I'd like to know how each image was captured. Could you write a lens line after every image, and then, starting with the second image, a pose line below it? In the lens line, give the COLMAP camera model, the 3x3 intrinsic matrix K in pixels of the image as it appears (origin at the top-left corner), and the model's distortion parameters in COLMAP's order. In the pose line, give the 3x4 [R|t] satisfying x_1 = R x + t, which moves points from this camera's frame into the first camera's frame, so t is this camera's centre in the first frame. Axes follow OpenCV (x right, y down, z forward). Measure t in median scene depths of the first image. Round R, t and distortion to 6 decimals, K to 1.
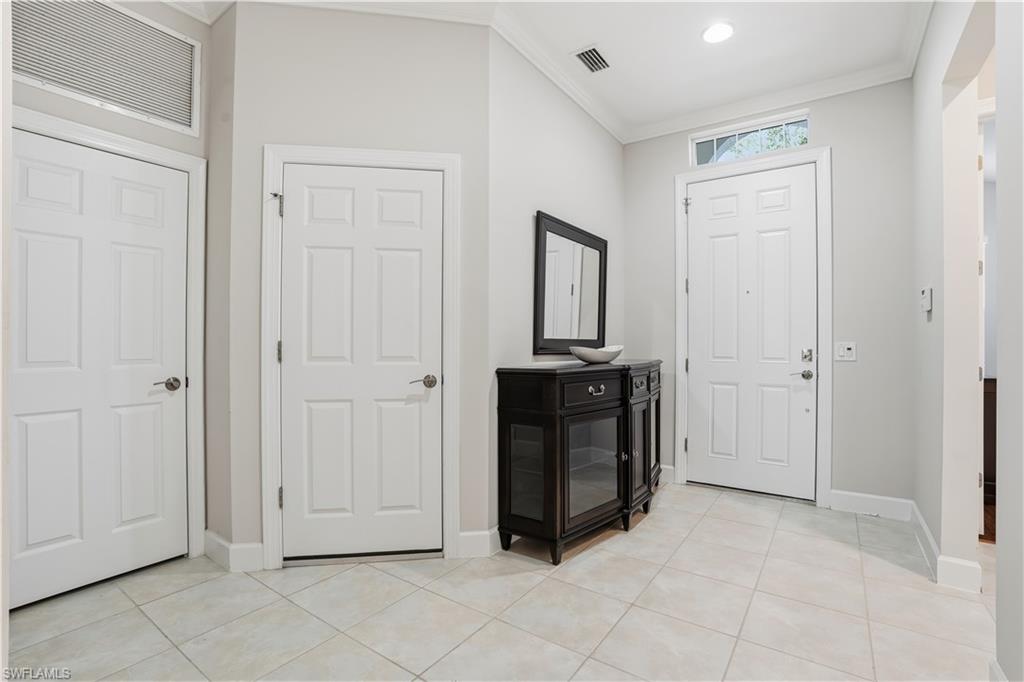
lens RADIAL K [[472.5, 0, 516.4], [0, 472.5, 339.4], [0, 0, 1]] dist [-0.067151, 0.025474]
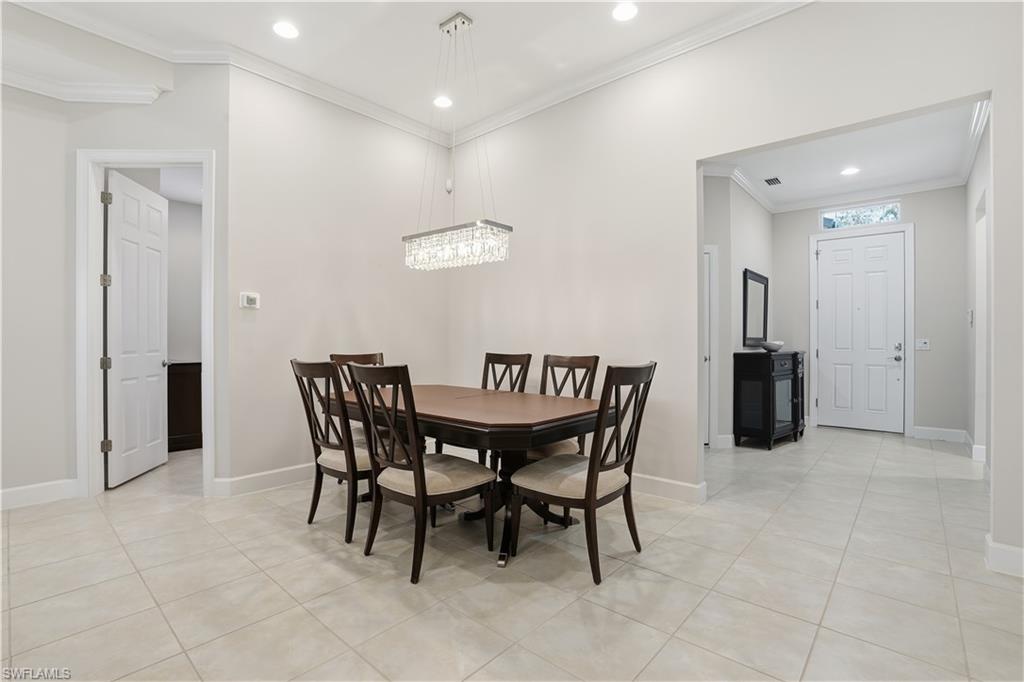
lens RADIAL K [[472.5, 0, 516.4], [0, 472.5, 339.4], [0, 0, 1]] dist [-0.067151, 0.025474]
pose [[0.993634, -0.002076, -0.112635, -0.610102], [0.002430, 0.999993, 0.003007, -0.001320], [0.112627, -0.003262, 0.993632, -0.872645]]
